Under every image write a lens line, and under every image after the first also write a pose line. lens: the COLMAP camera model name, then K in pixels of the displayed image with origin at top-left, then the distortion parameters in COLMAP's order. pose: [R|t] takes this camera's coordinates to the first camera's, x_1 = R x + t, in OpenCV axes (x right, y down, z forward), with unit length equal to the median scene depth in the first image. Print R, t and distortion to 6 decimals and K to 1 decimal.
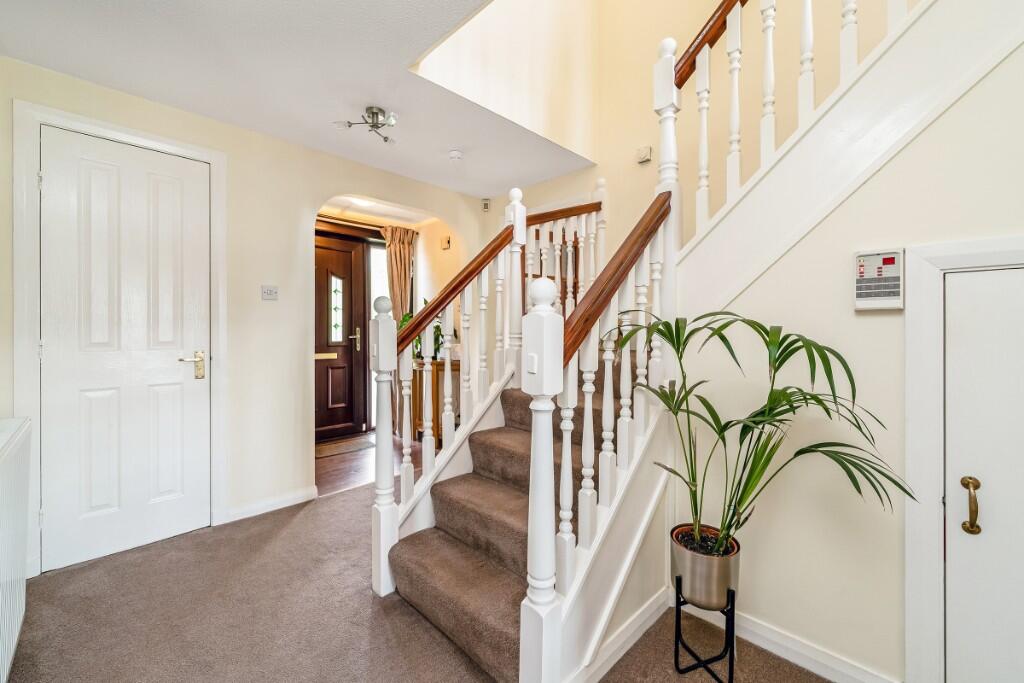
lens RADIAL K [[409.9, 0, 509.4], [0, 409.9, 333.7], [0, 0, 1]] dist [0.000083, 0.000052]
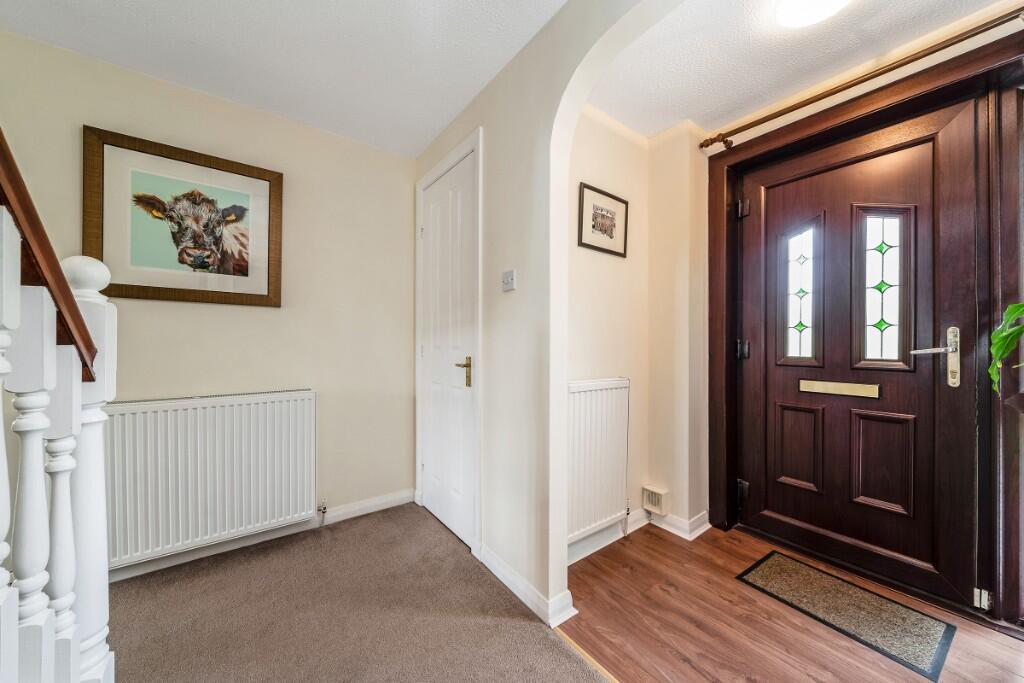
lens RADIAL K [[355.7, 0, 508.9], [0, 355.7, 346.3], [0, 0, 1]] dist [0.002531, 0.000114]
pose [[-0.143364, -0.000085, -0.989670, 0.021145], [-0.010253, 0.999946, 0.001400, 0.008090], [0.989617, 0.010347, -0.143357, 0.653897]]
